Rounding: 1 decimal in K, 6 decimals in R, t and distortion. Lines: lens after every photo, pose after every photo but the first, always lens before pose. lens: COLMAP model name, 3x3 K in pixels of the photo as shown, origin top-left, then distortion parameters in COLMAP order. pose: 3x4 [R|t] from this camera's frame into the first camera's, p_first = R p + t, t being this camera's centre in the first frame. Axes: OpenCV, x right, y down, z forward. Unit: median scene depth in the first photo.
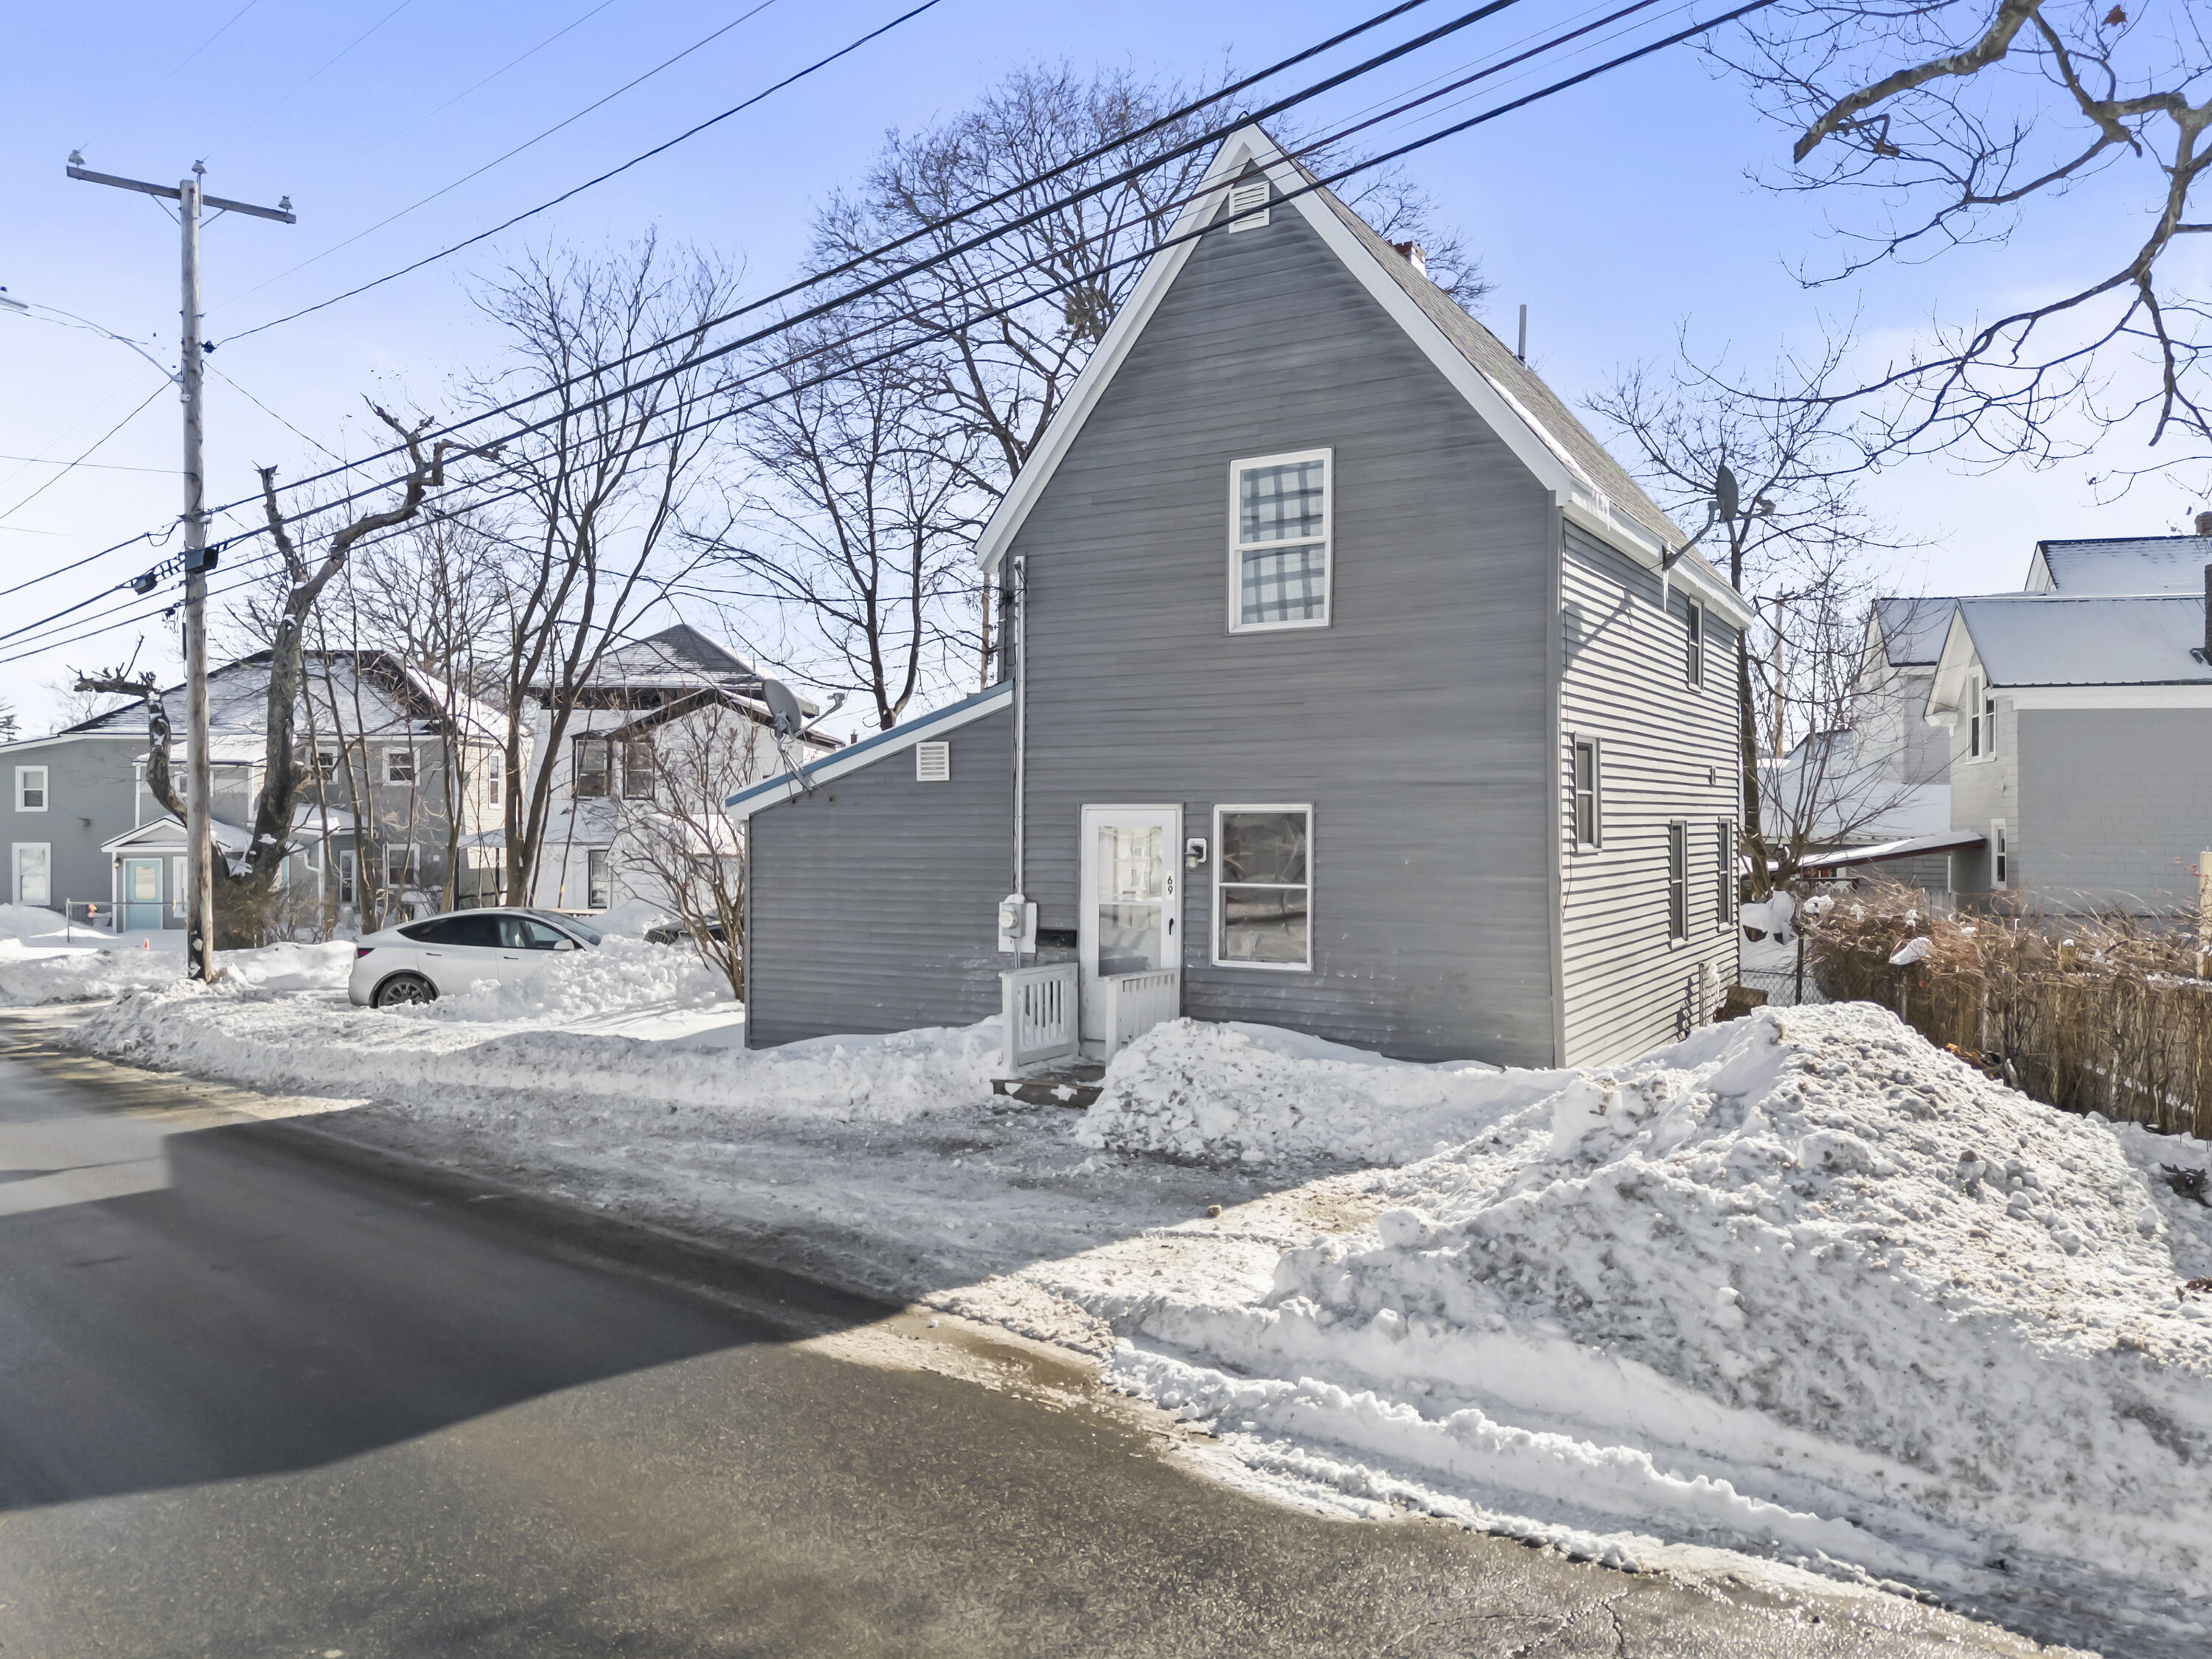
lens RADIAL K [[1611.1, 0, 1105.5], [0, 1611.1, 819.7], [0, 0, 1]] dist [0.085360, -0.072539]
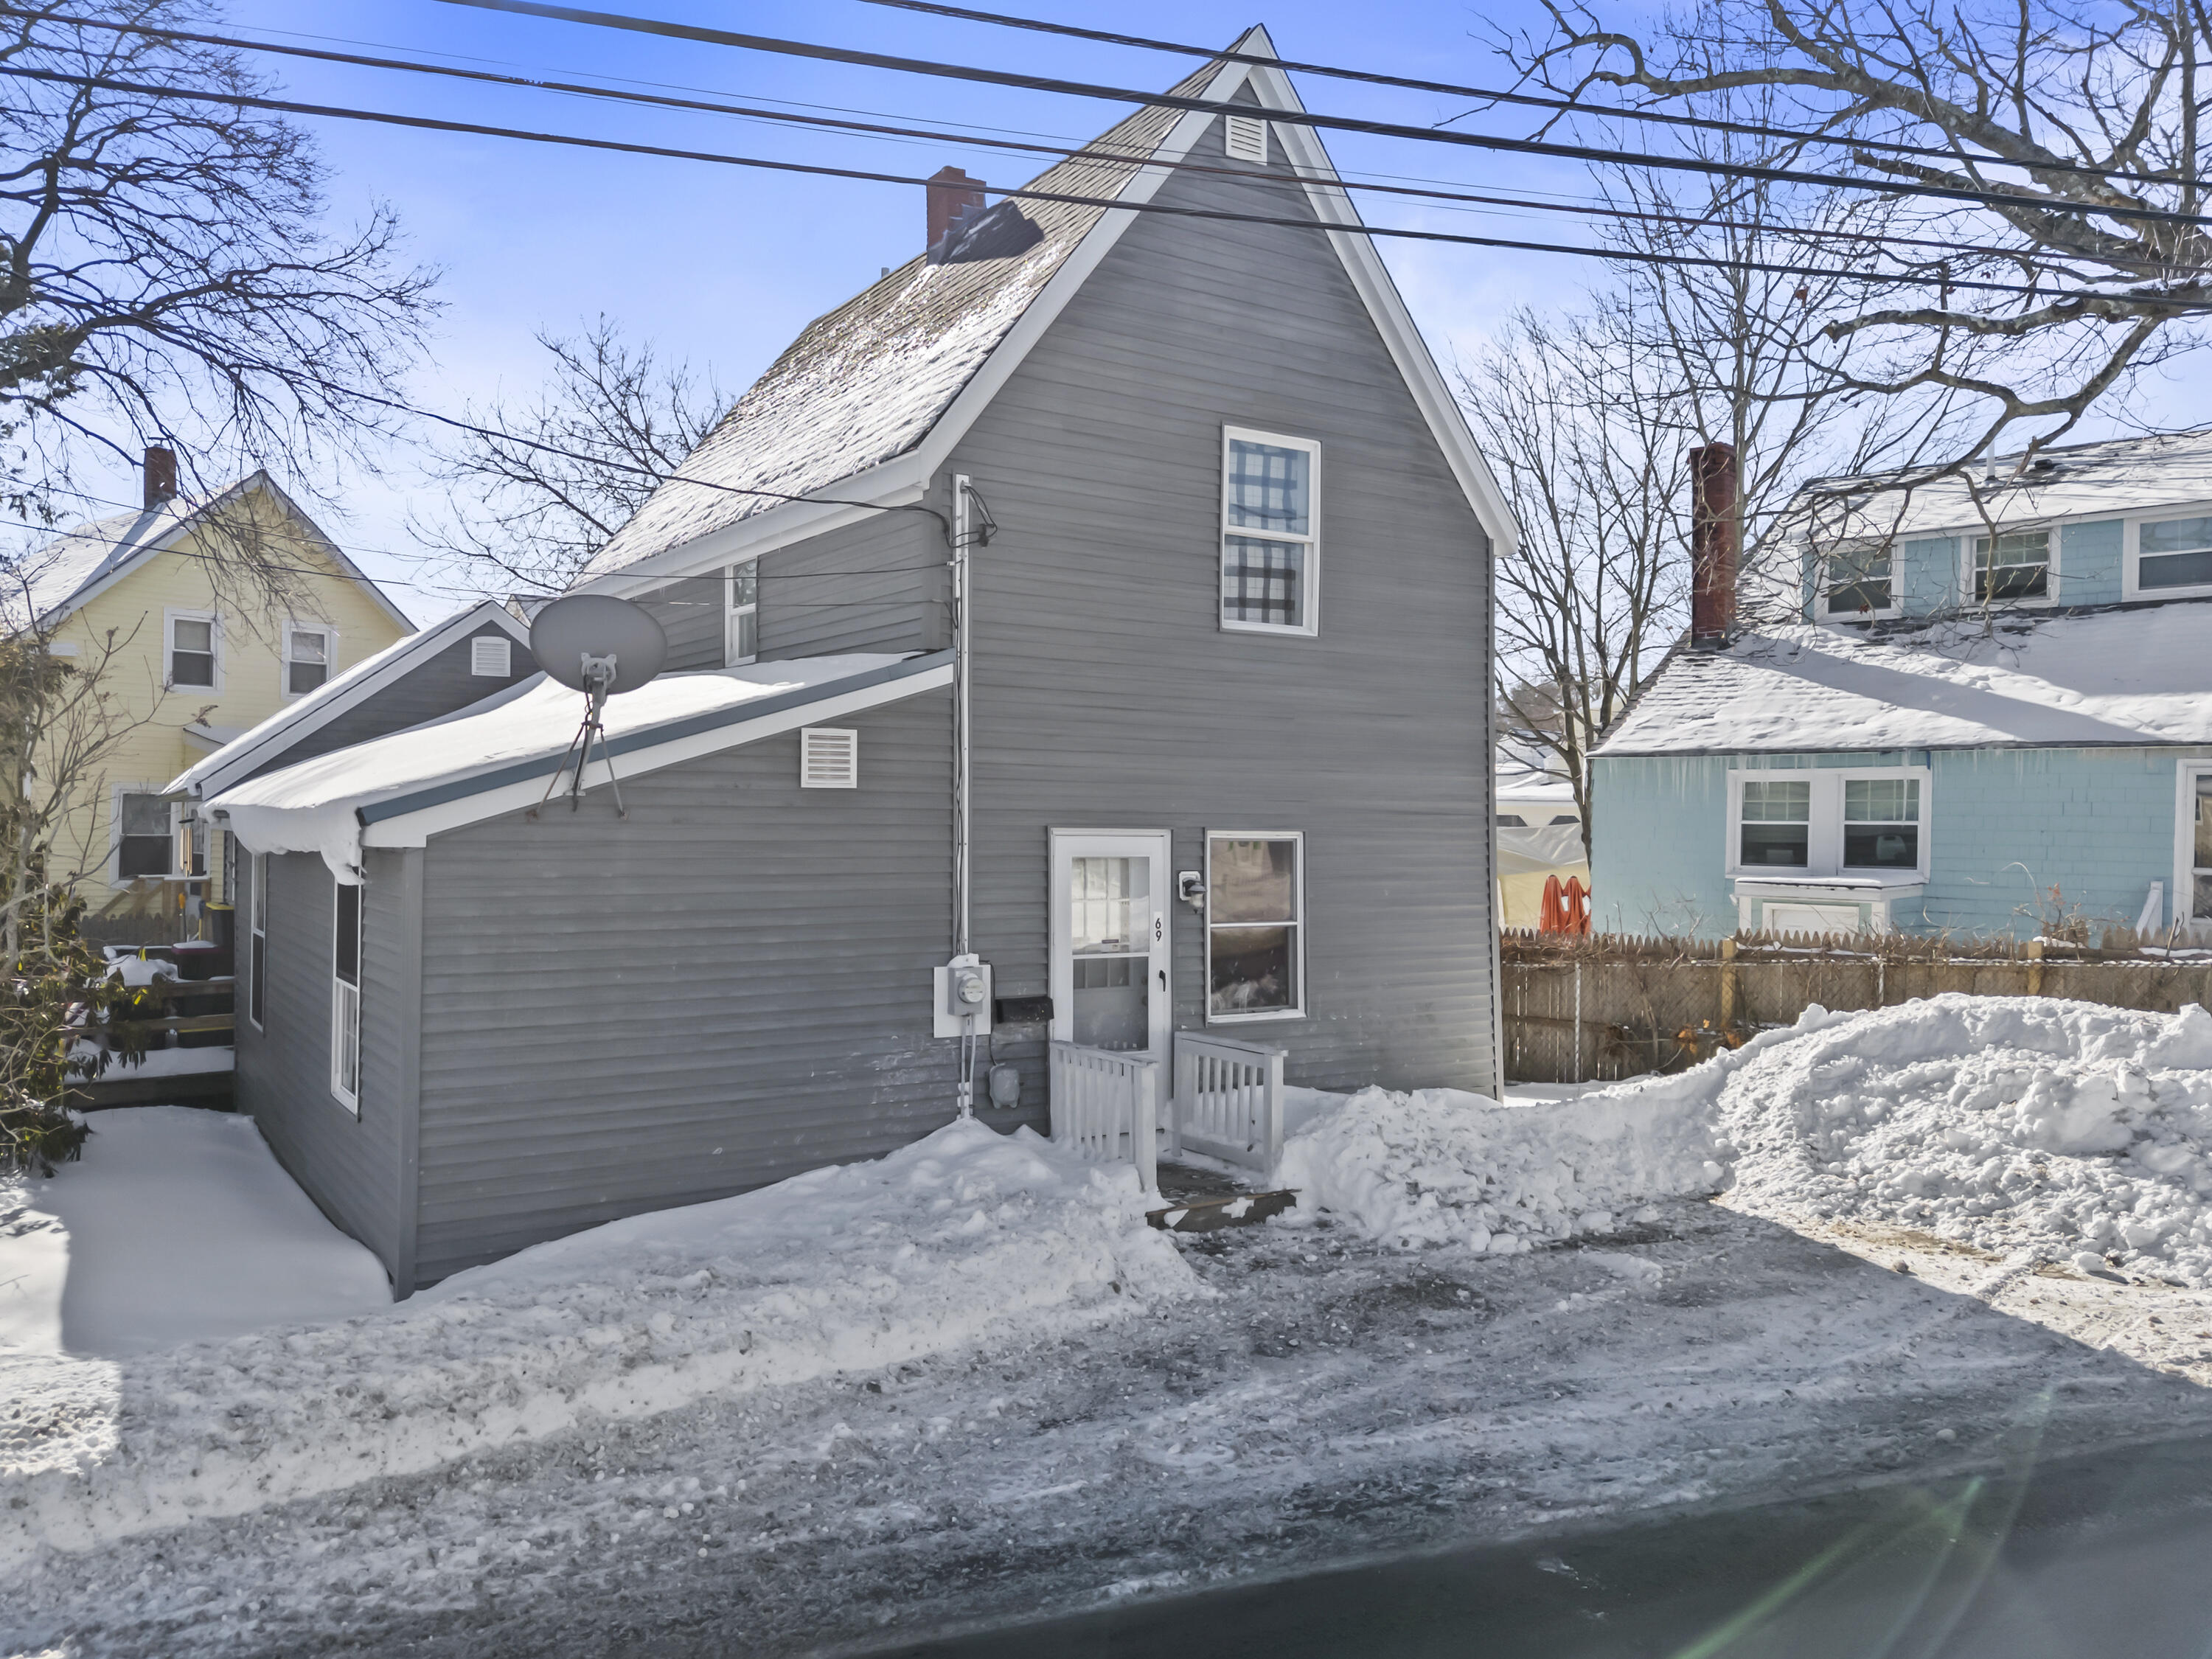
lens RADIAL K [[1611.1, 0, 1105.5], [0, 1611.1, 819.7], [0, 0, 1]] dist [0.085360, -0.072539]
pose [[0.447336, 0.005656, 0.894348, -0.704944], [-0.014724, 0.999891, 0.001041, -0.015232], [-0.894245, -0.013634, 0.447370, 0.672305]]
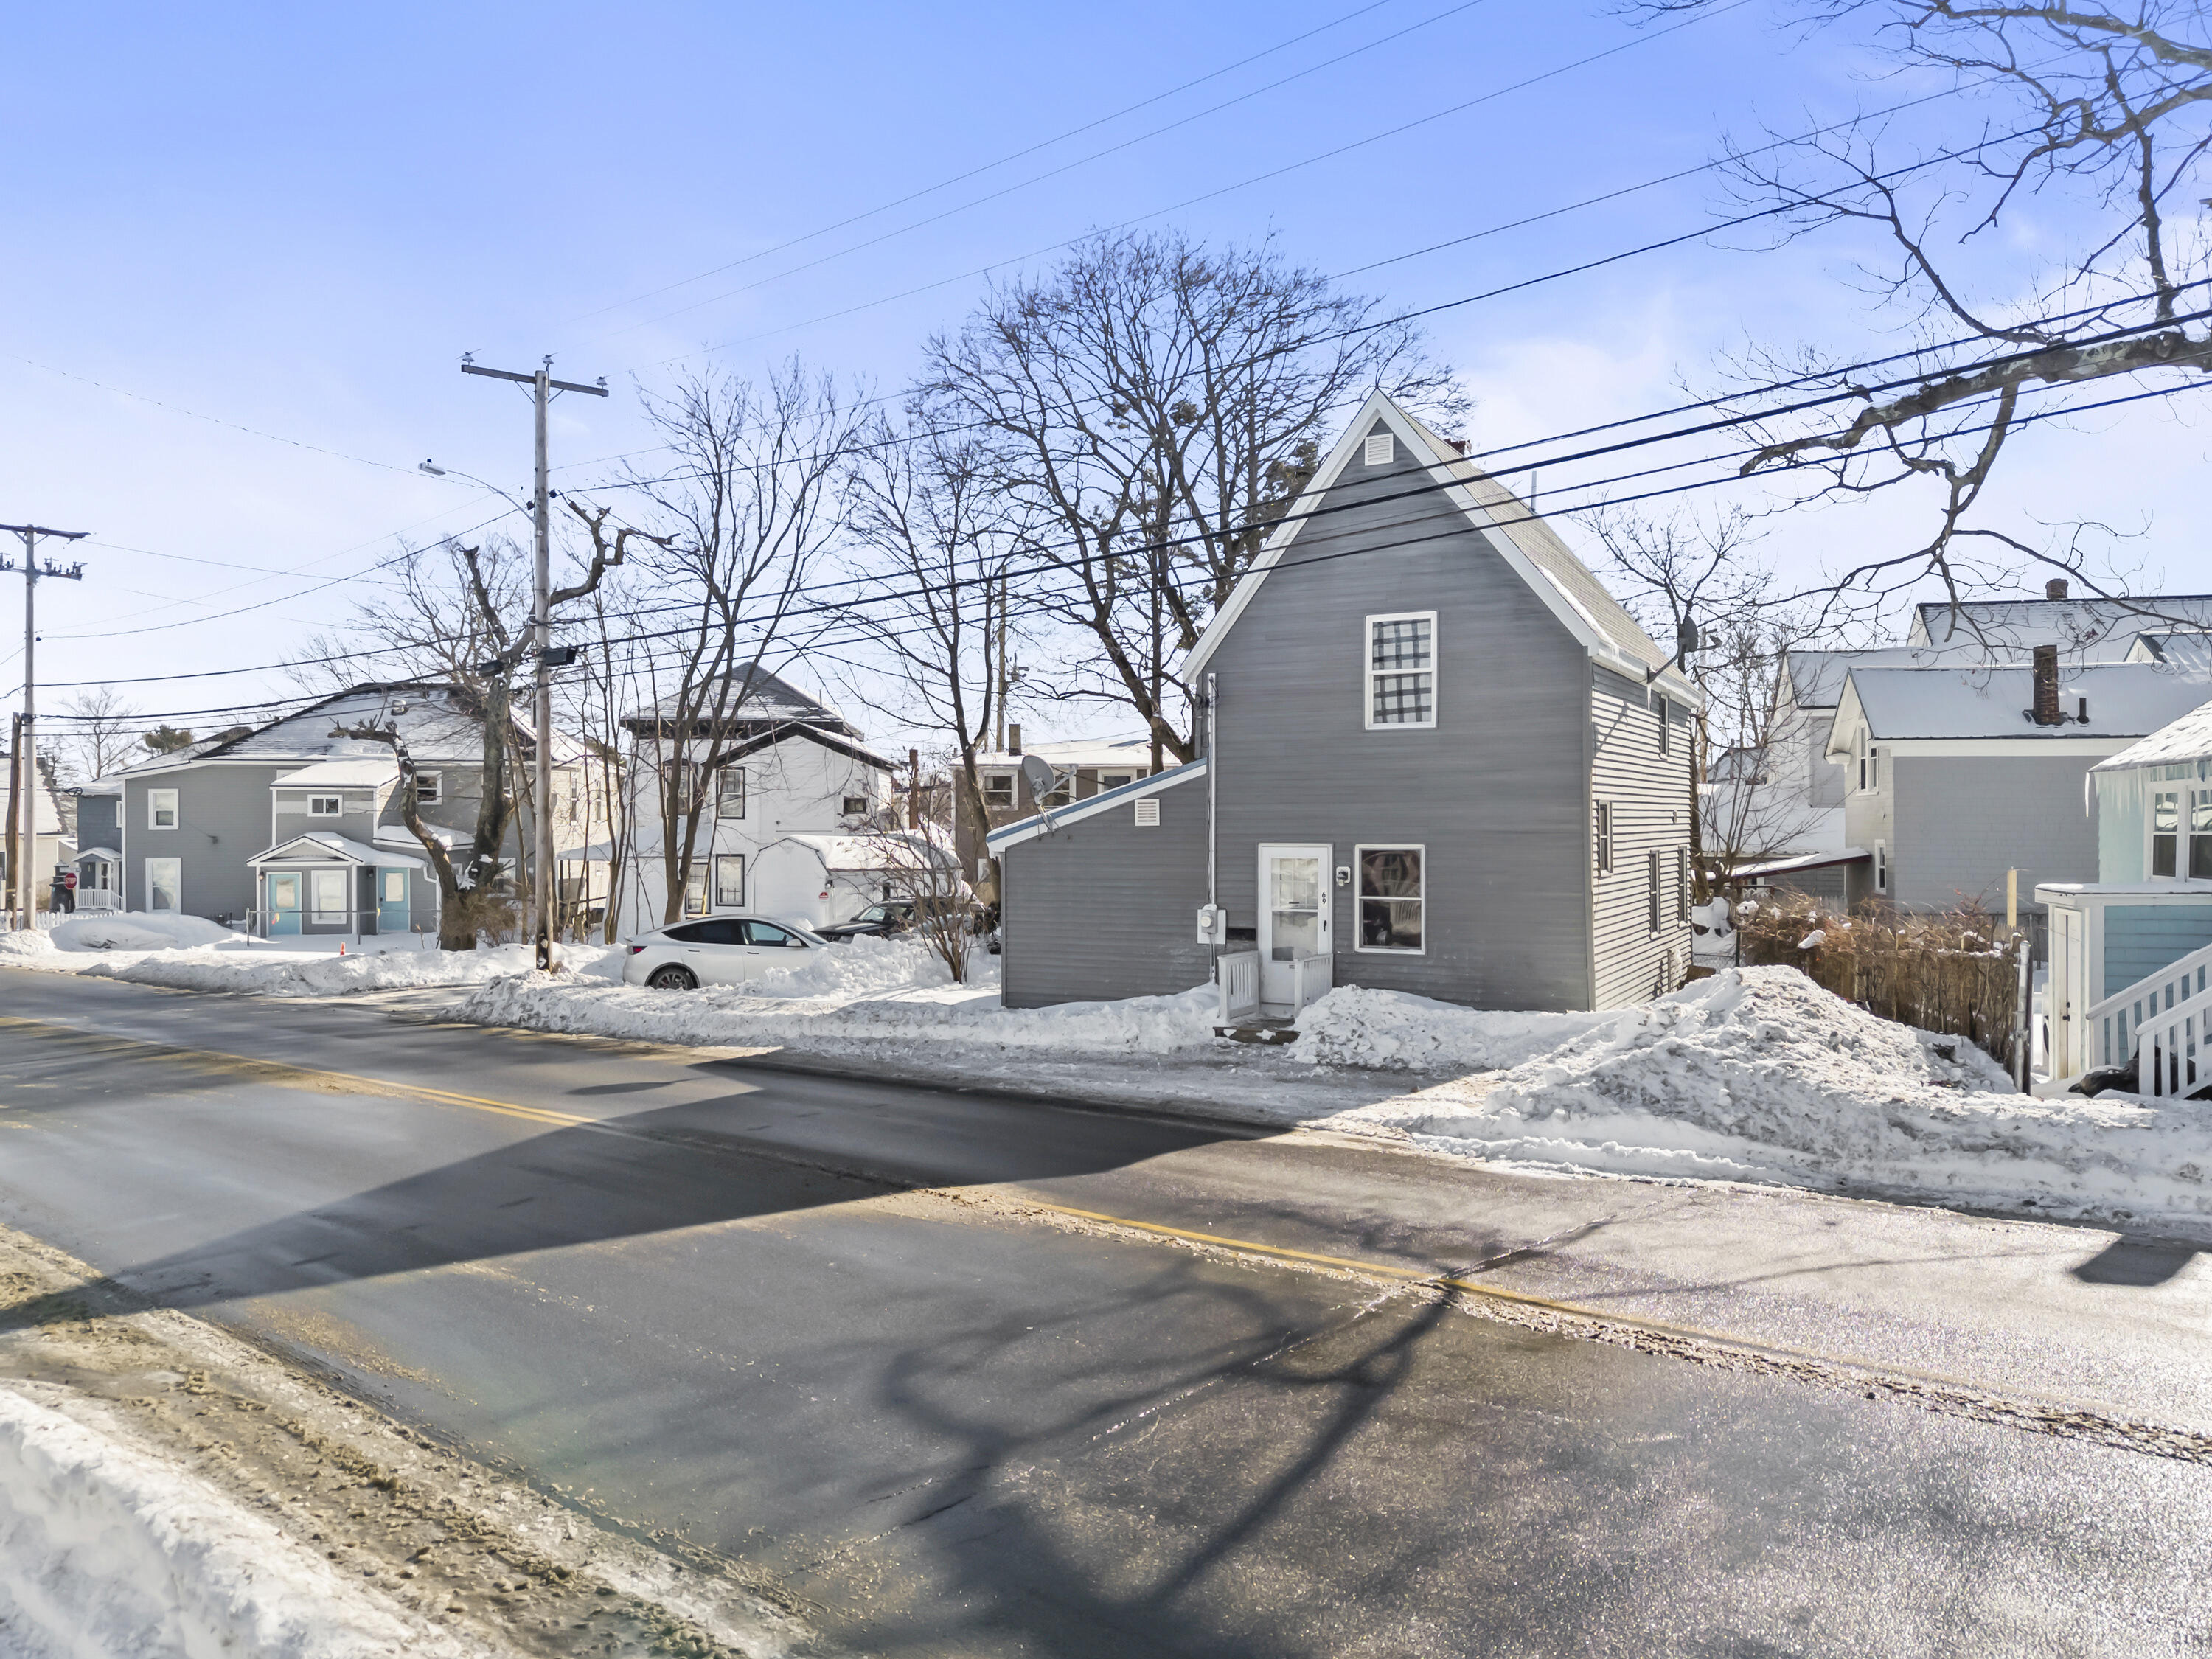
lens RADIAL K [[1611.1, 0, 1105.5], [0, 1611.1, 819.7], [0, 0, 1]] dist [0.085360, -0.072539]
pose [[0.999001, -0.003010, 0.044591, -0.230470], [0.003038, 0.999995, -0.000577, -0.031750], [-0.044589, 0.000712, 0.999005, -0.485683]]
